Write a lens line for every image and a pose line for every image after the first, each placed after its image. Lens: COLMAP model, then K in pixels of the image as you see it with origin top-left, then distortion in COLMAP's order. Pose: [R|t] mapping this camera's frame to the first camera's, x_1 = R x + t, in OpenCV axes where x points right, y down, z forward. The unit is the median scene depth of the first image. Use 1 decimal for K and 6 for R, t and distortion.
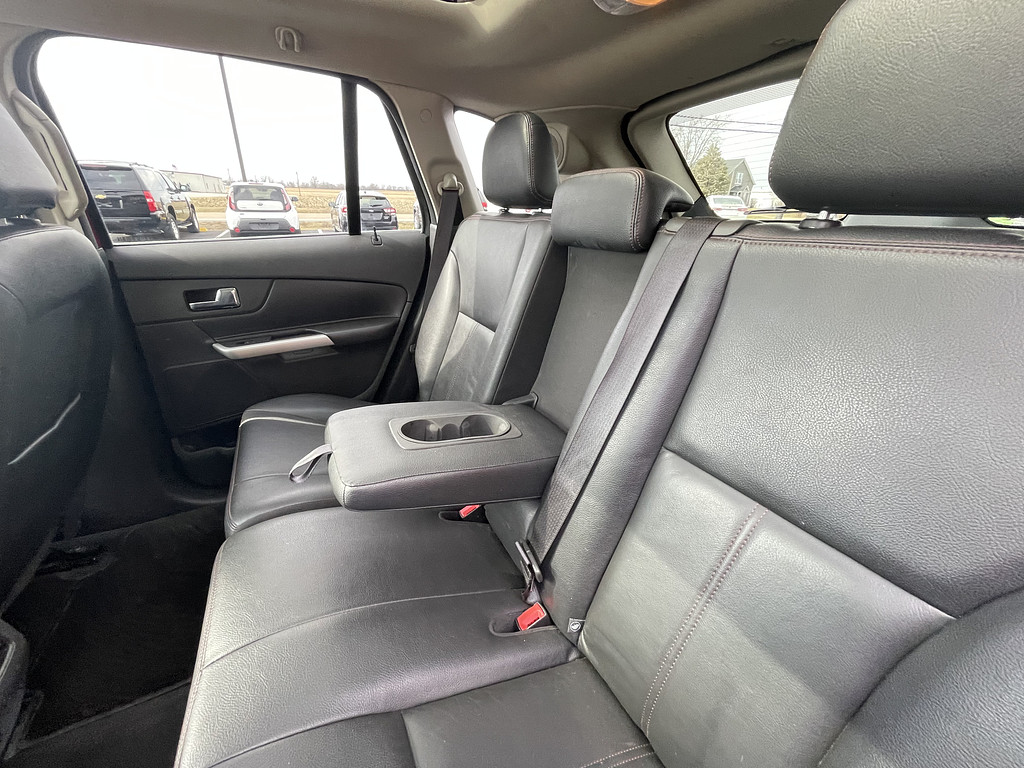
lens RADIAL K [[412.4, 0, 509.1], [0, 412.4, 379.5], [0, 0, 1]] dist [-0.006631, 0.001398]
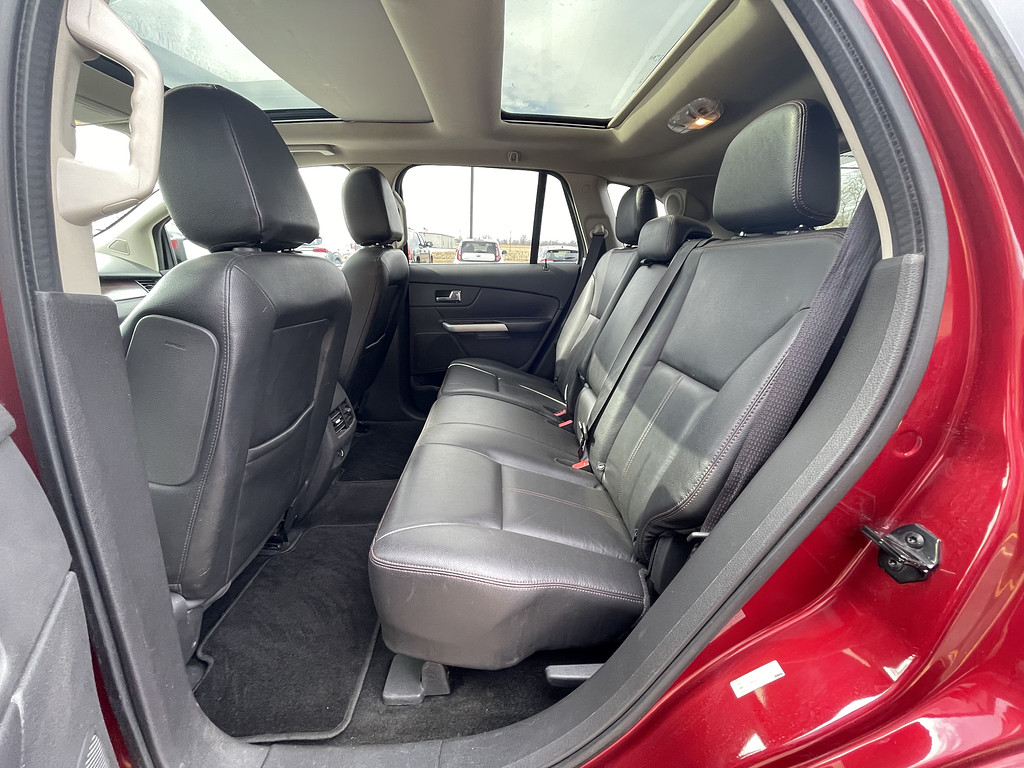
lens RADIAL K [[412.4, 0, 499.4], [0, 412.4, 375.9], [0, 0, 1]] dist [-0.006631, 0.001398]
pose [[0.896866, 0.132616, -0.421953, 0.231819], [-0.185120, 0.978964, -0.085796, 0.229430], [0.401699, 0.155059, 0.902549, -0.400164]]
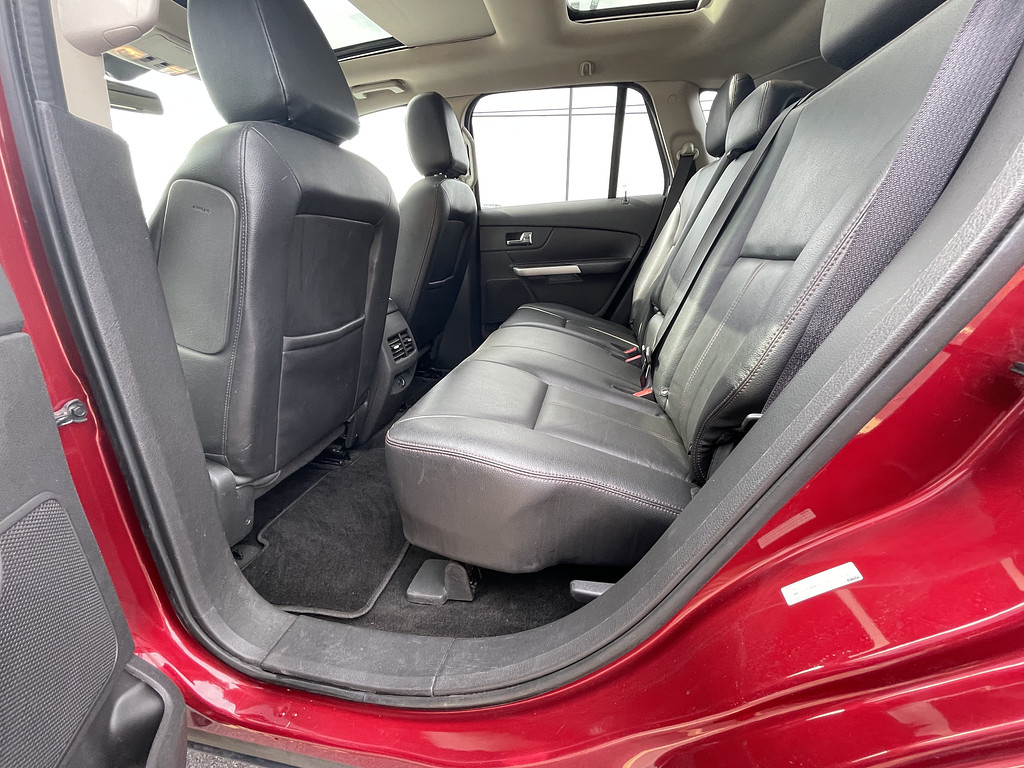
lens RADIAL K [[412.4, 0, 498.7], [0, 412.4, 372.6], [0, 0, 1]] dist [-0.006631, 0.001398]
pose [[0.778068, 0.173493, -0.603747, 0.296316], [-0.218228, 0.975897, -0.000803, 0.335935], [0.589056, 0.132380, 0.797176, -0.284881]]
